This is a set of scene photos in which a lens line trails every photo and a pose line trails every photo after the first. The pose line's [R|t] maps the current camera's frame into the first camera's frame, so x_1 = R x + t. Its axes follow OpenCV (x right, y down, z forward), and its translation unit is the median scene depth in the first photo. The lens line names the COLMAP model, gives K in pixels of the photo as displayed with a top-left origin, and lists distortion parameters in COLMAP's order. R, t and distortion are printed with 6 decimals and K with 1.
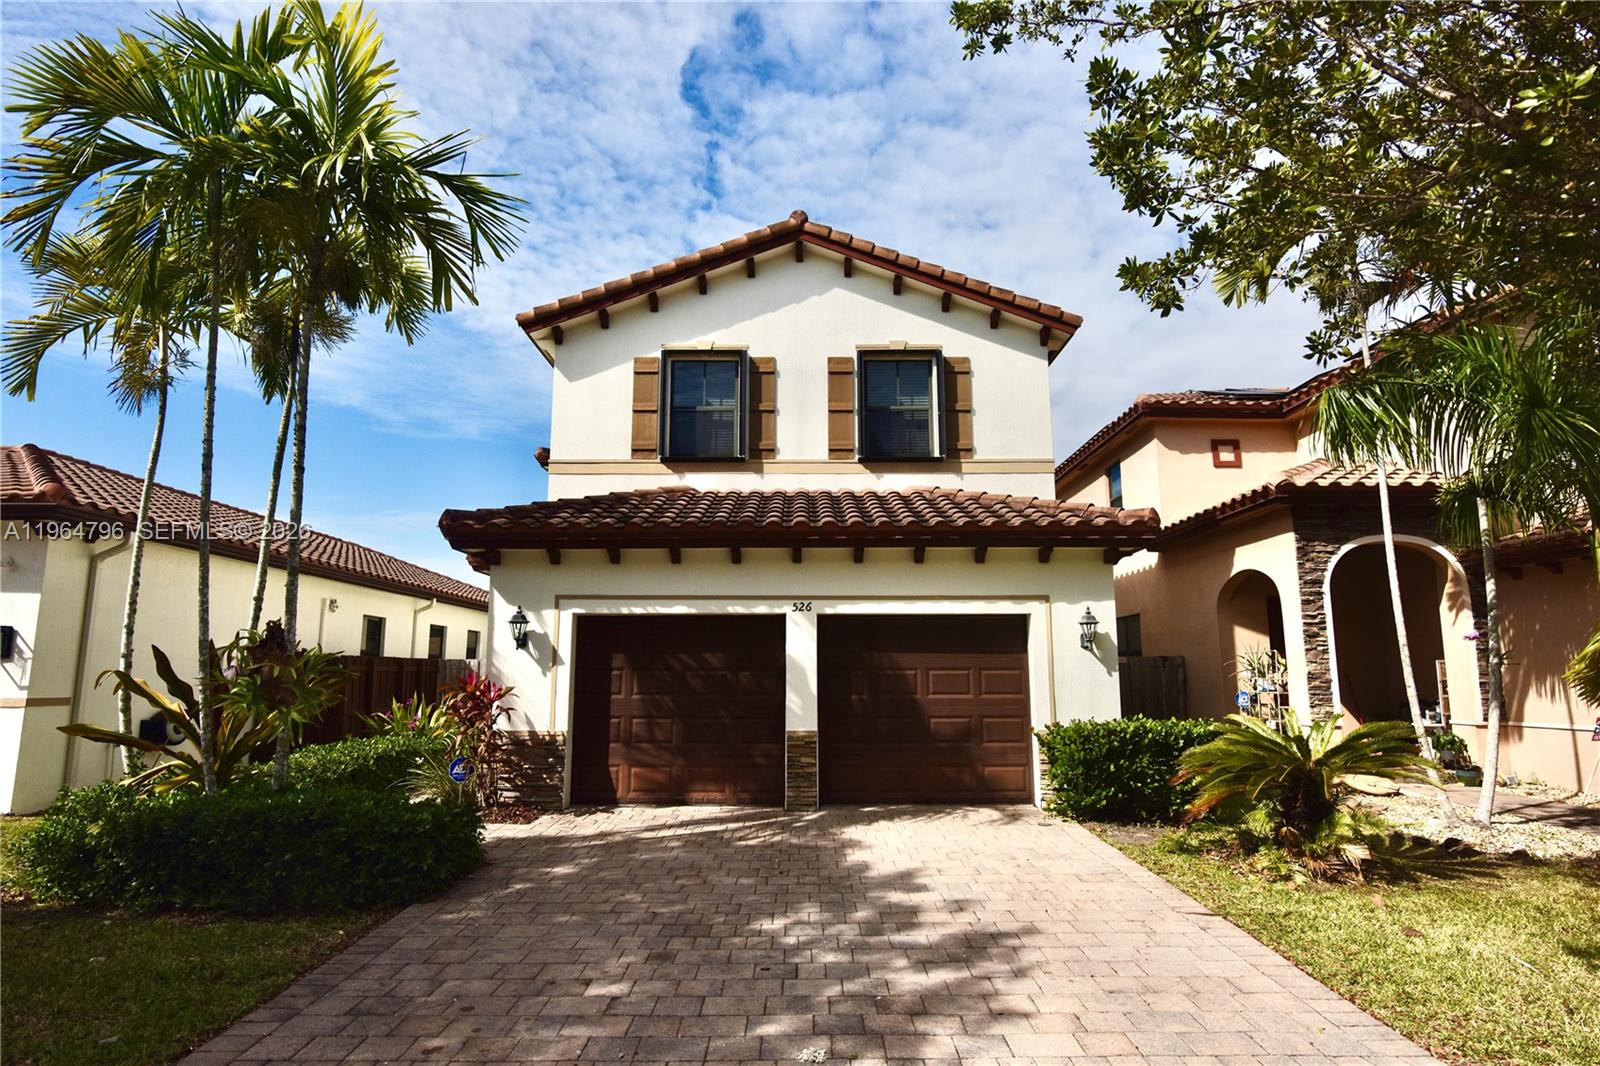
lens RADIAL K [[887.2, 0, 799.3], [0, 887.2, 532.4], [0, 0, 1]] dist [-0.008362, -0.002089]
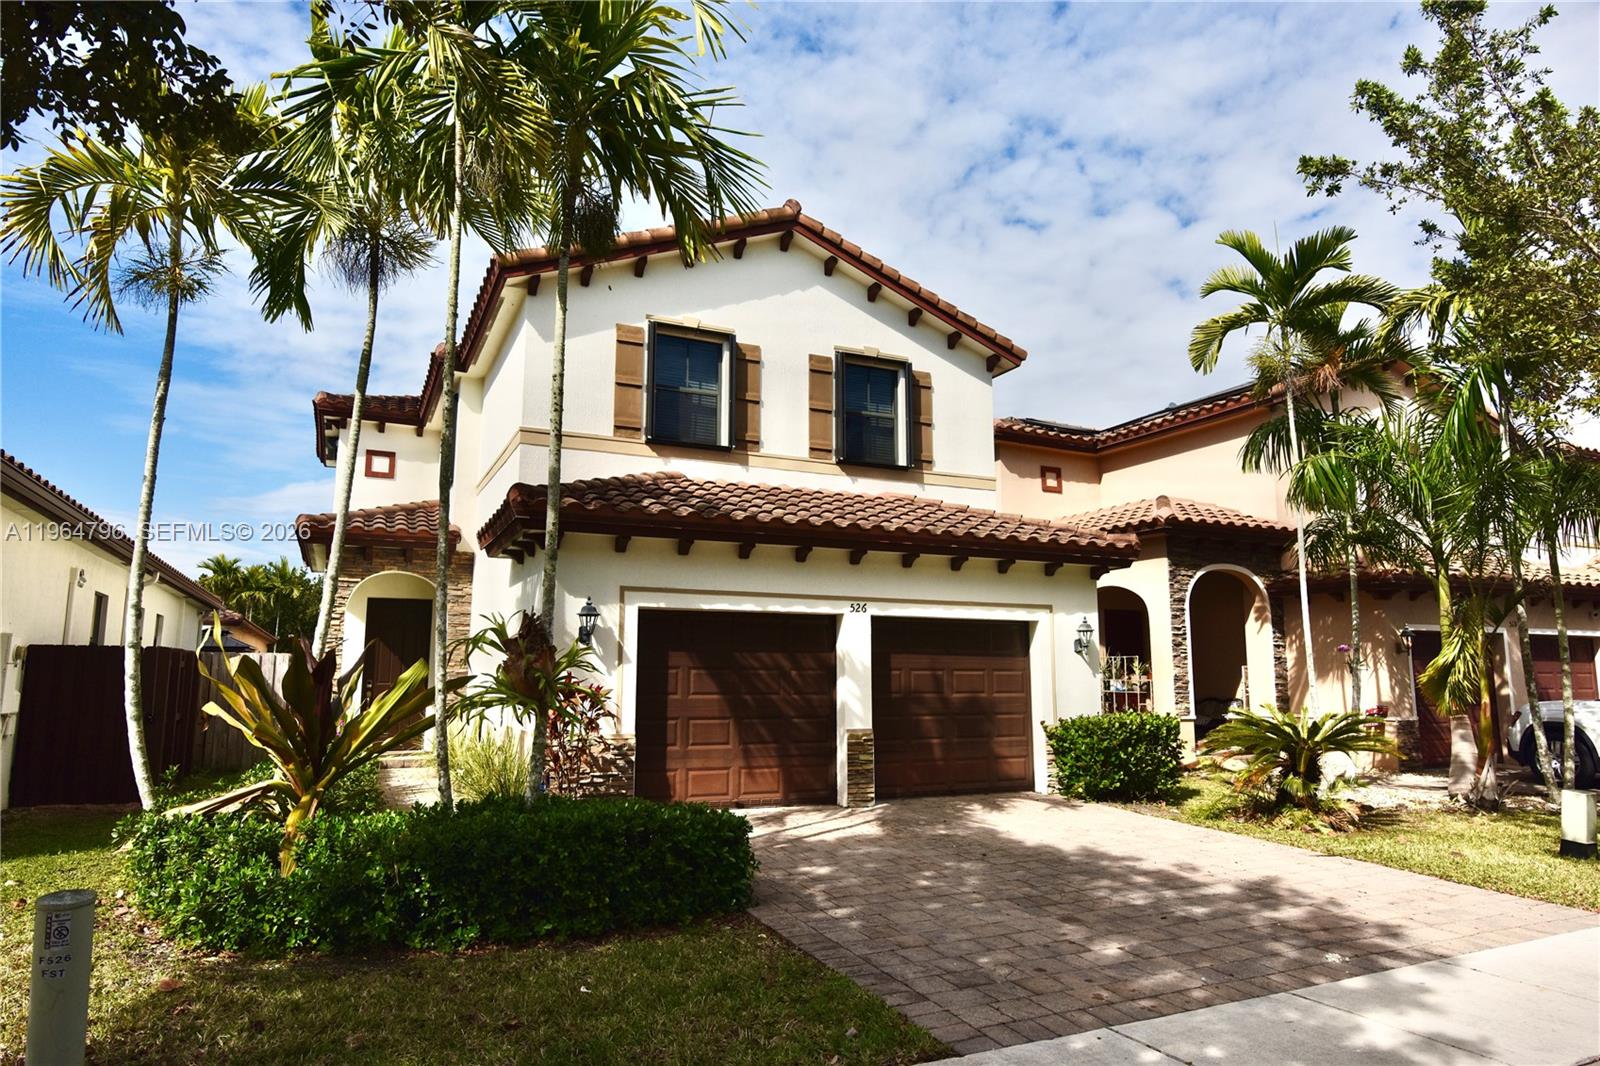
lens RADIAL K [[982.7, 0, 796.7], [0, 982.7, 534.4], [0, 0, 1]] dist [-0.009534, 0.002615]
pose [[0.905460, 0.064833, 0.419450, -0.479674], [-0.071662, 0.997429, 0.000526, 0.003490], [-0.418338, -0.030535, 0.907778, 0.007171]]
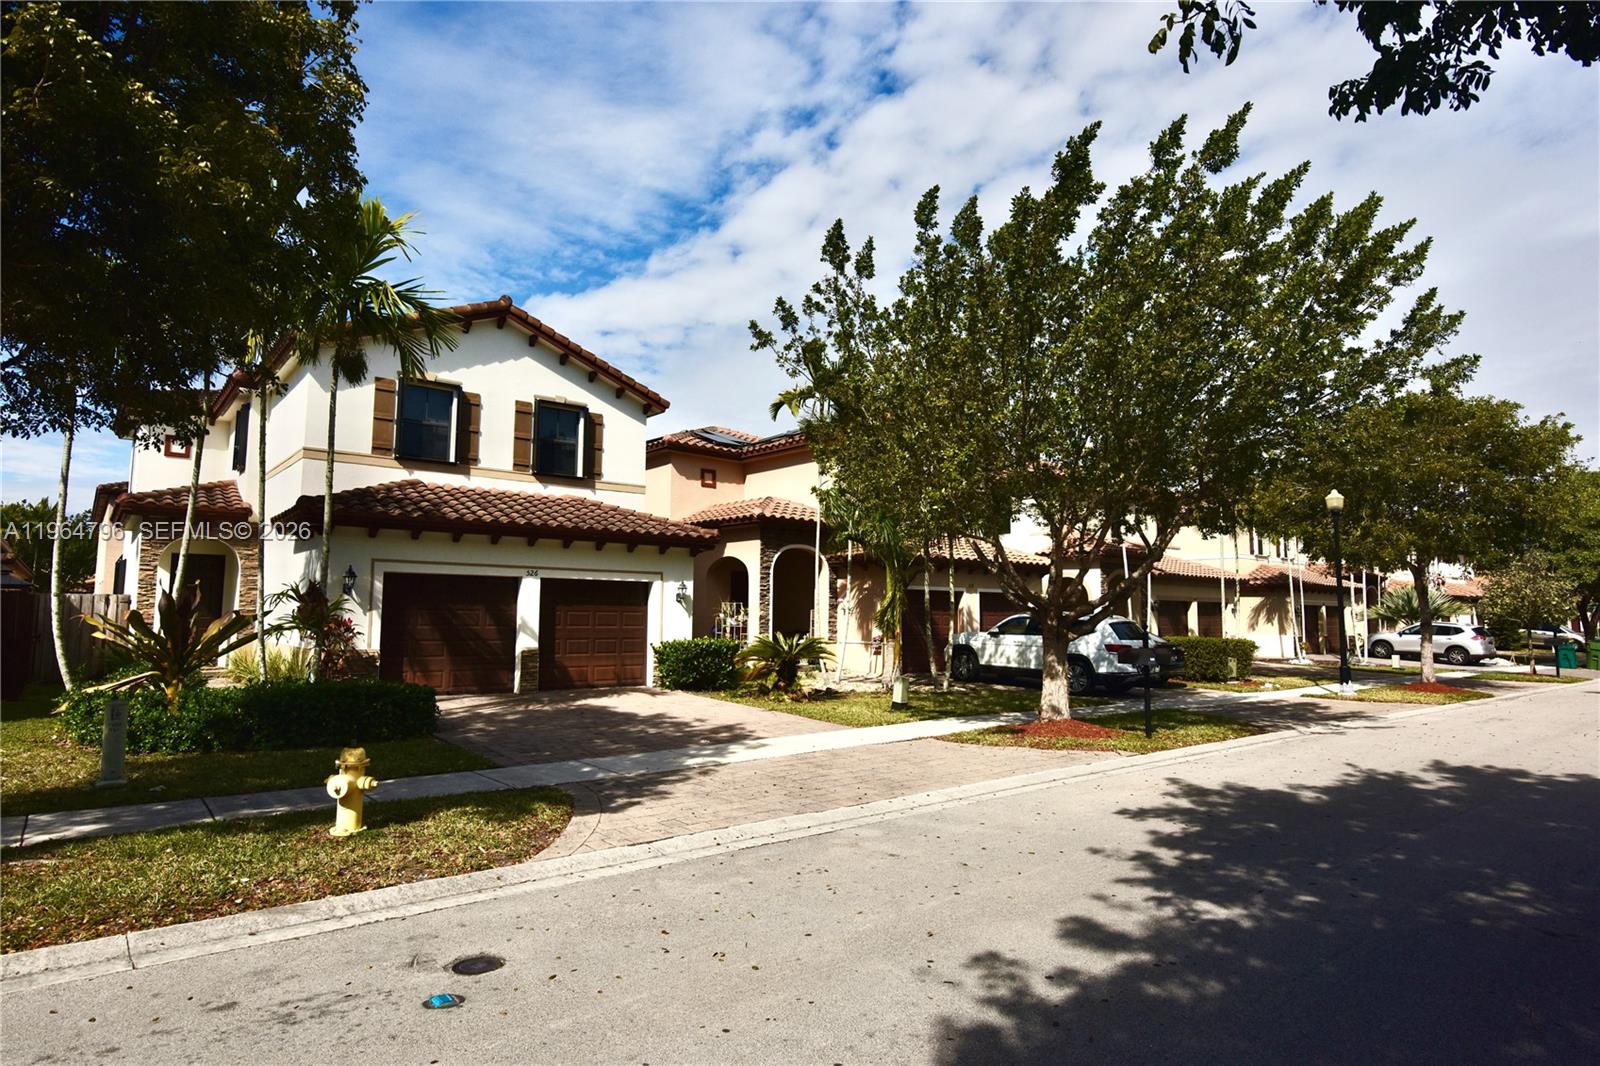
lens RADIAL K [[887.2, 0, 792.9], [0, 887.2, 537.0], [0, 0, 1]] dist [-0.008362, -0.002089]
pose [[0.773498, 0.064708, 0.630487, -0.591139], [-0.111217, 0.993197, 0.034511, -0.083205], [-0.623964, -0.096815, 0.775432, -0.508217]]
